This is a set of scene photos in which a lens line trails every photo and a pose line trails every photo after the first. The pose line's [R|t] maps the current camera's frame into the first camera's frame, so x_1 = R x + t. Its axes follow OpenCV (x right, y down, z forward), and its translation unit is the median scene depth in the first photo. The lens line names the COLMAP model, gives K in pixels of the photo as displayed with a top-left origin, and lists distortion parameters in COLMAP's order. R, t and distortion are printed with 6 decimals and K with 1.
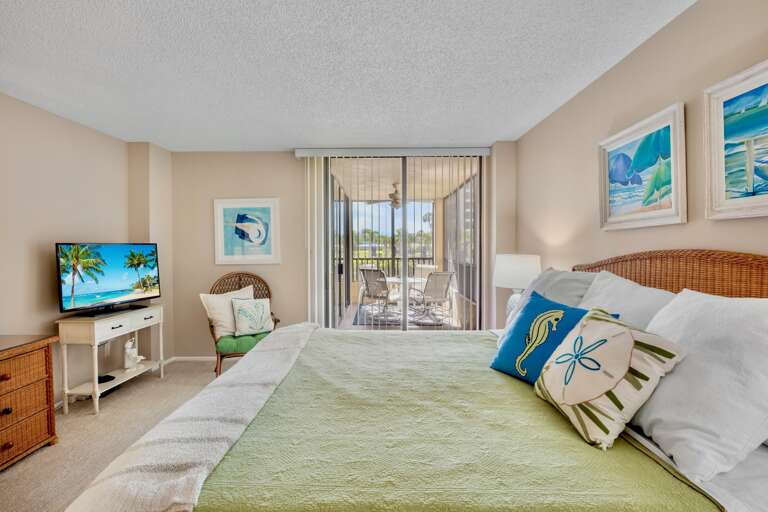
lens RADIAL K [[380.6, 0, 387.8], [0, 380.6, 251.0], [0, 0, 1]] dist [-0.023034, -0.001473]
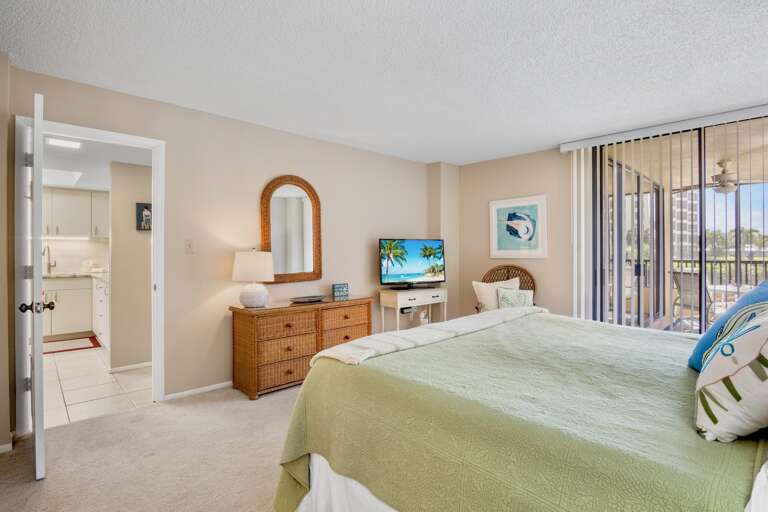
lens RADIAL K [[380.6, 0, 377.1], [0, 380.6, 254.9], [0, 0, 1]] dist [-0.023034, -0.001473]
pose [[0.679677, 0.010836, -0.733432, 0.187084], [-0.009774, 0.999936, 0.005716, 0.026974], [0.733447, 0.003284, 0.679739, -0.045684]]
